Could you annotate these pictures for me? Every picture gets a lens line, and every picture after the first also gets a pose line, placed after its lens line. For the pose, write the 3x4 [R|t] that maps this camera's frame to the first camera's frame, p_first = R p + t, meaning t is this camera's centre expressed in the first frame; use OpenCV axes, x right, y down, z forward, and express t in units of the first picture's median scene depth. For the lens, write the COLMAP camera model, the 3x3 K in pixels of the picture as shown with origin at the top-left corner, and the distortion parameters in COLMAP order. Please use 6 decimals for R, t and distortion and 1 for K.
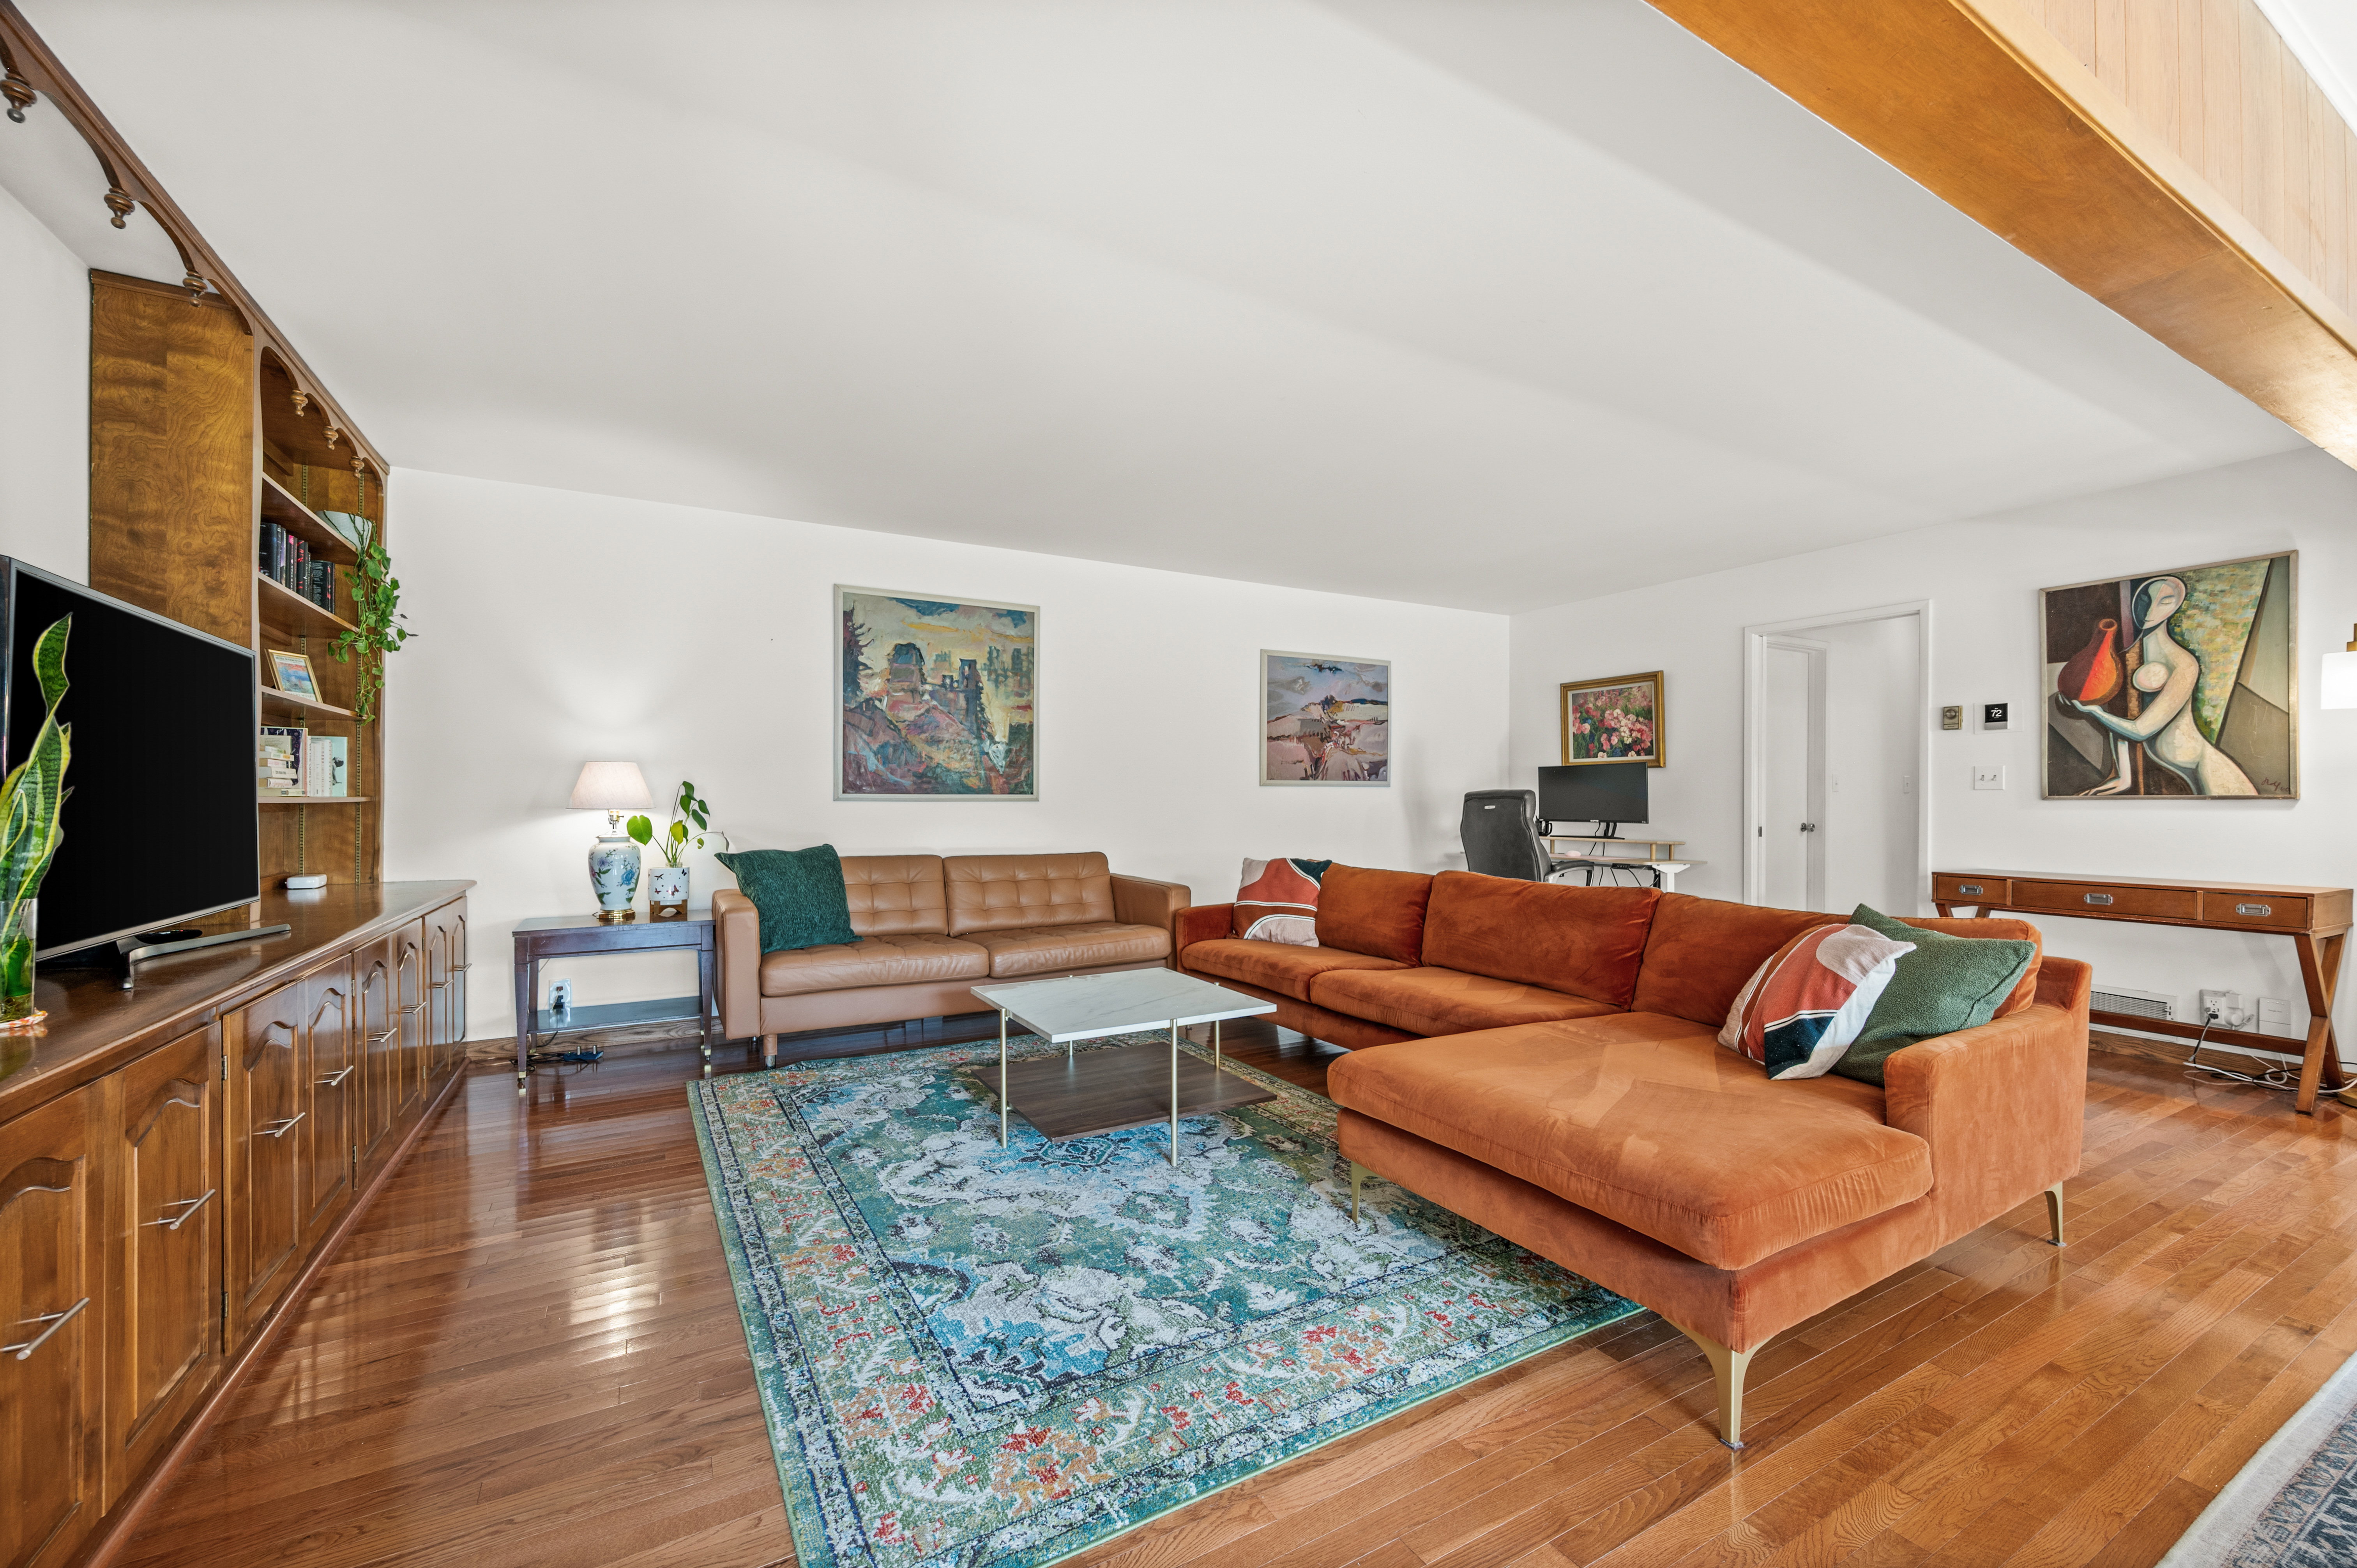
lens RADIAL K [[939.3, 0, 1182.9], [0, 939.3, 800.0], [0, 0, 1]] dist [-0.001445, 0.000353]
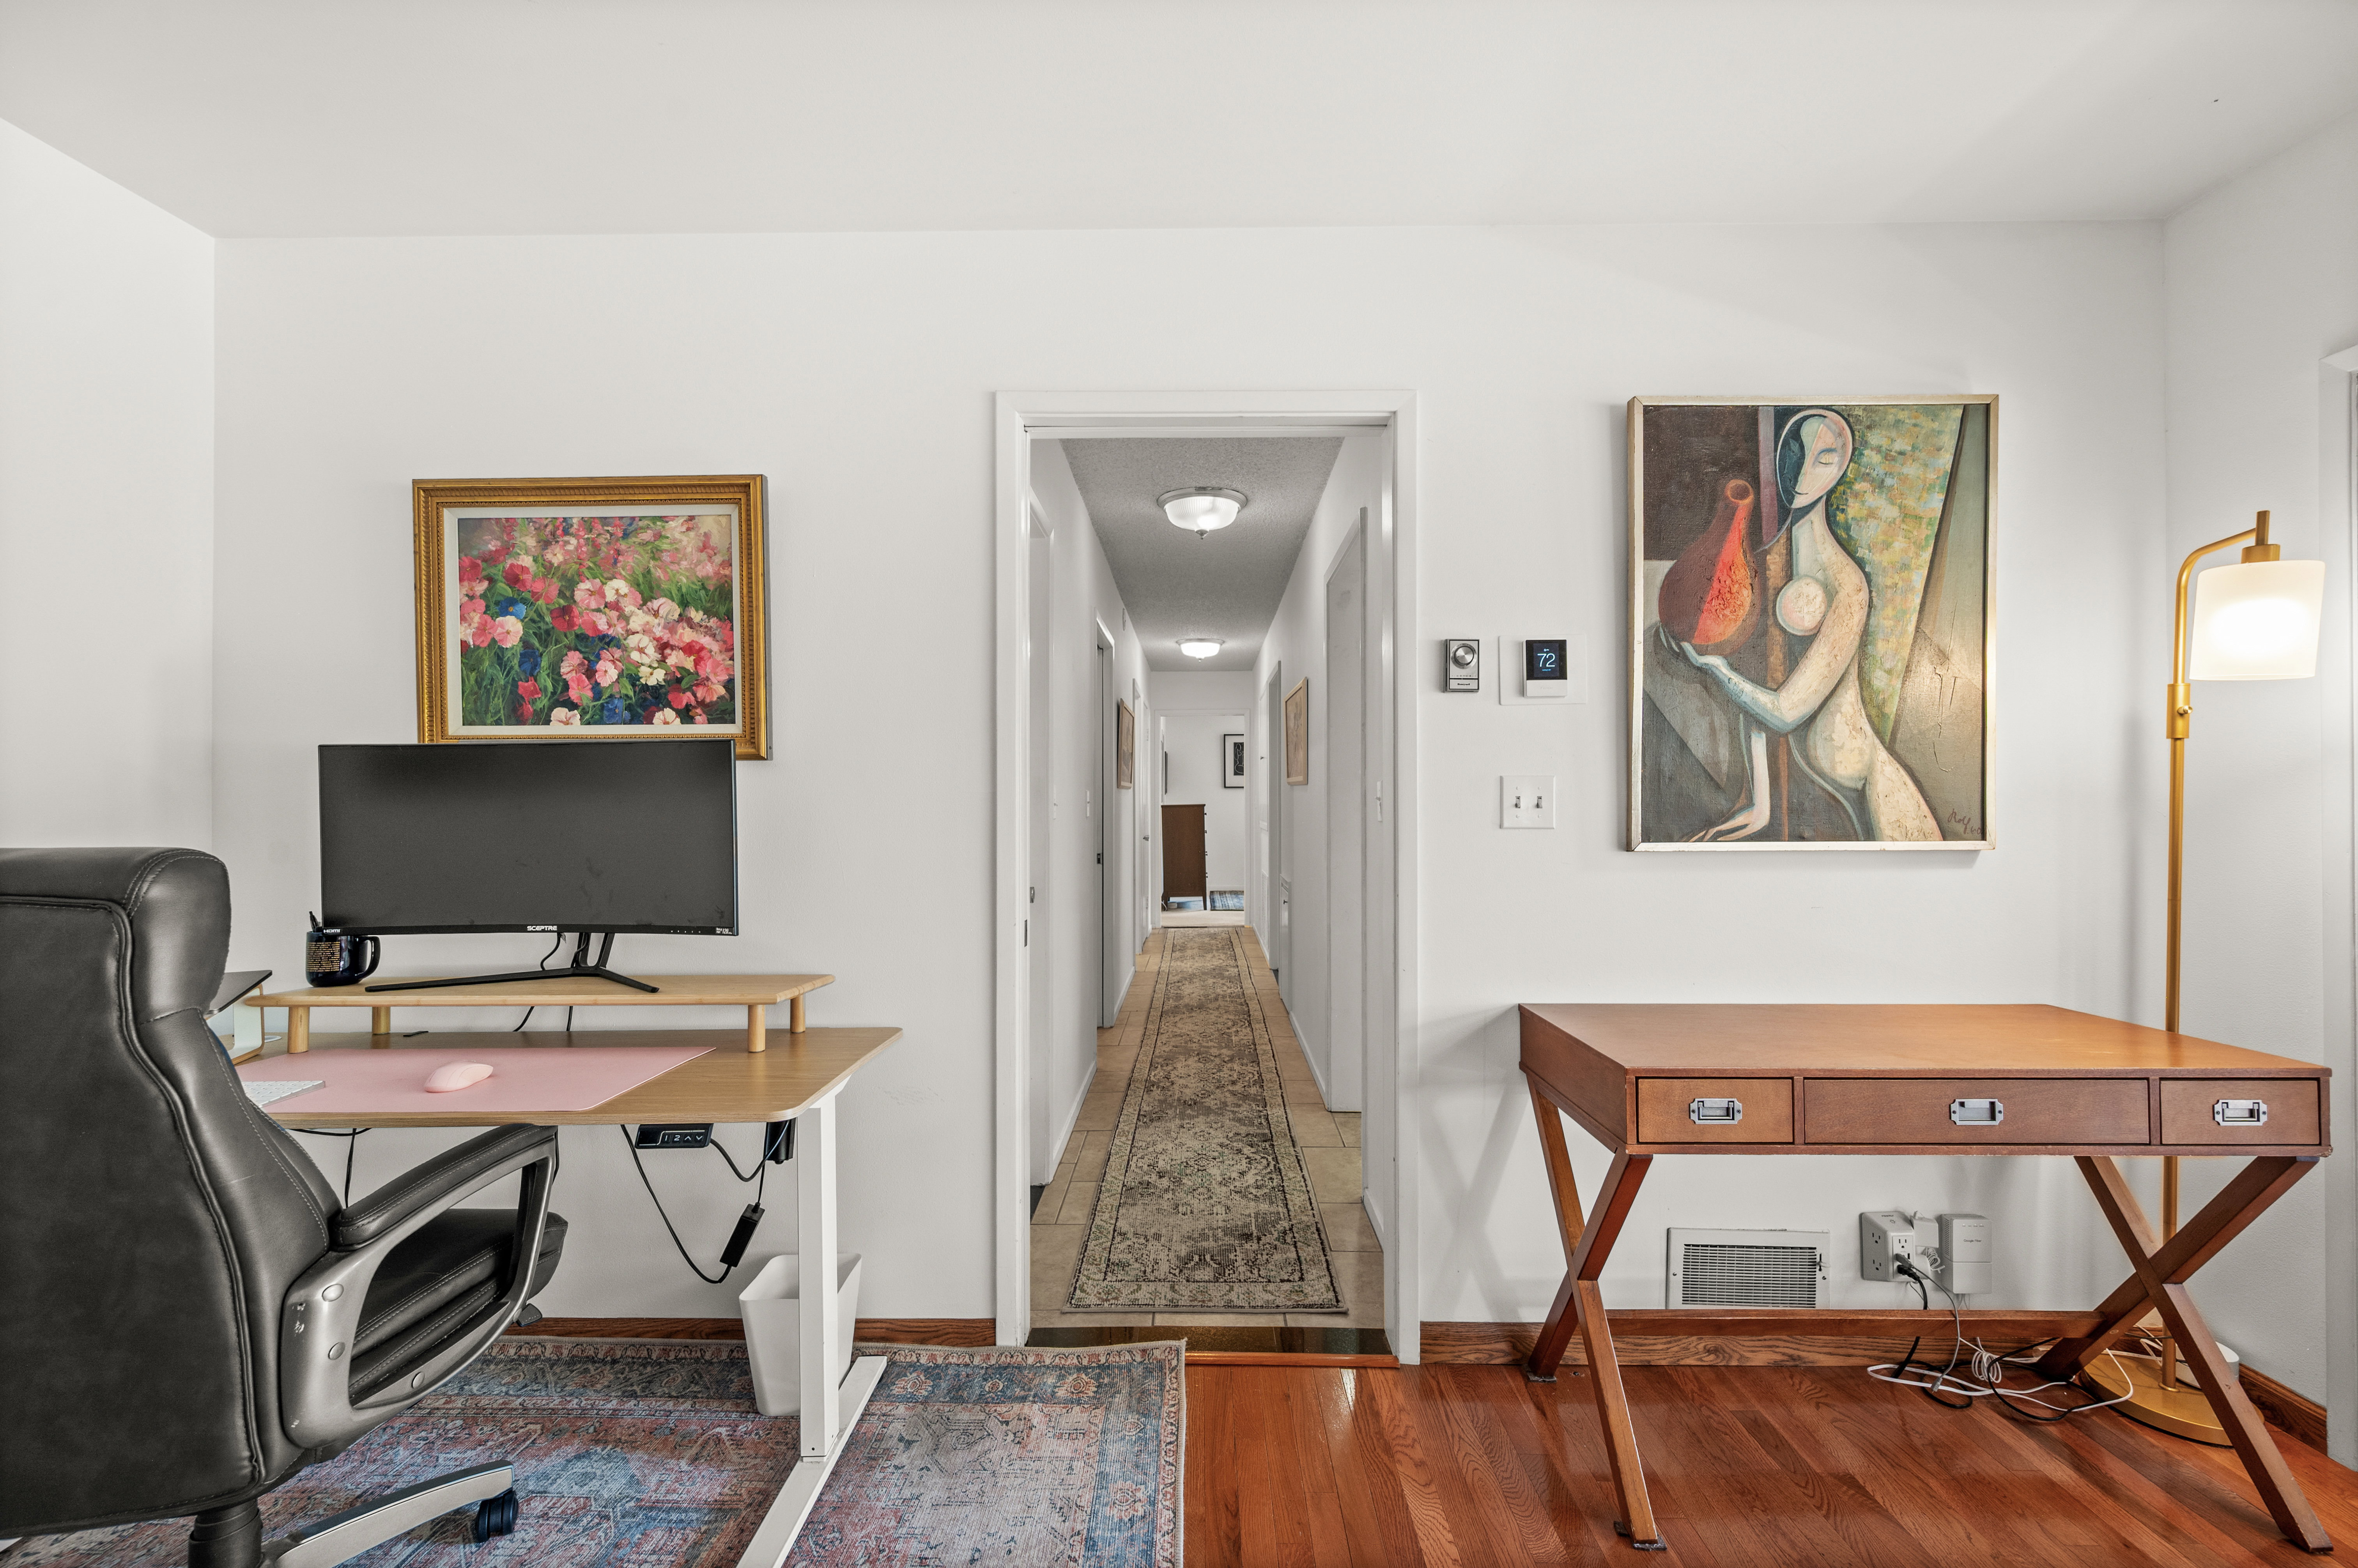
lens RADIAL K [[939.7, 0, 1194.5], [0, 939.7, 787.4], [0, 0, 1]] dist [-0.001445, 0.000353]
pose [[0.498092, 0.007132, 0.867095, 0.381576], [0.004232, 0.999934, -0.010656, -0.026322], [-0.867114, 0.008977, 0.498029, 0.906889]]
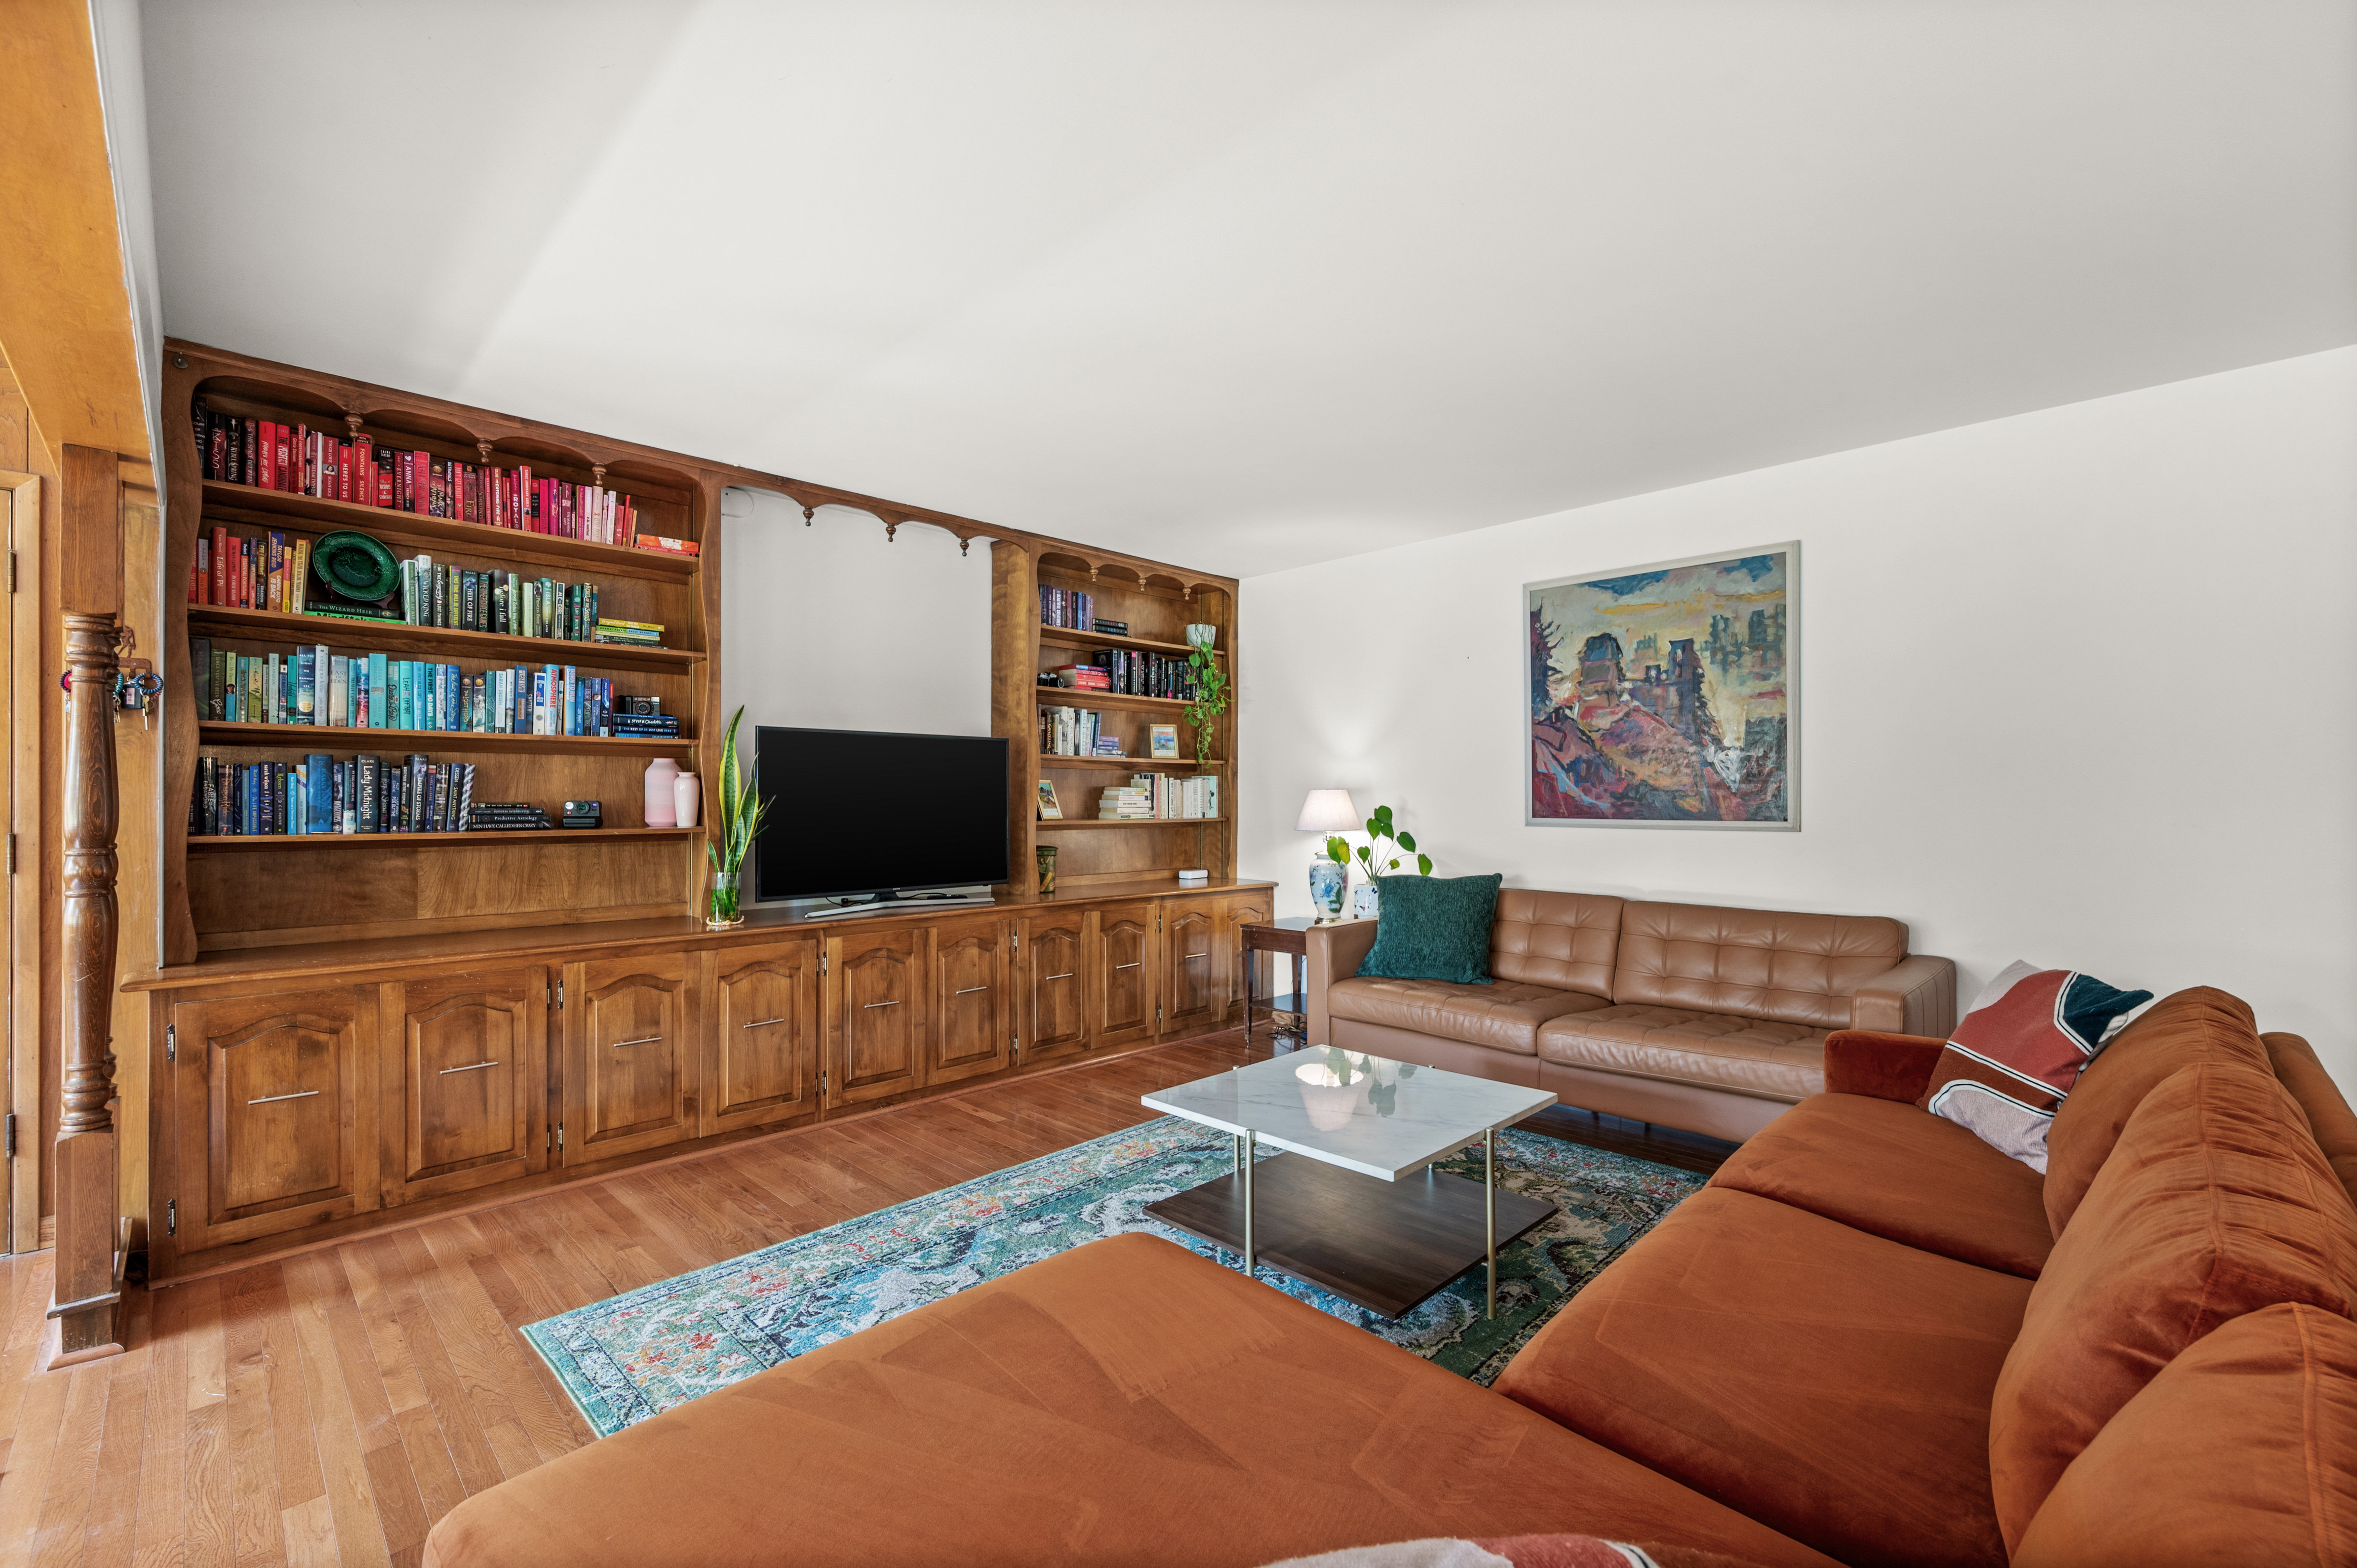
lens RADIAL K [[1000.6, 0, 1189.0], [0, 1000.6, 797.6], [0, 0, 1]] dist [-0.001501, 0.000218]
pose [[0.269323, -0.003029, -0.963045, 0.478081], [-0.000456, 0.999995, -0.003272, -0.023628], [0.963050, 0.001320, 0.269320, 0.451697]]
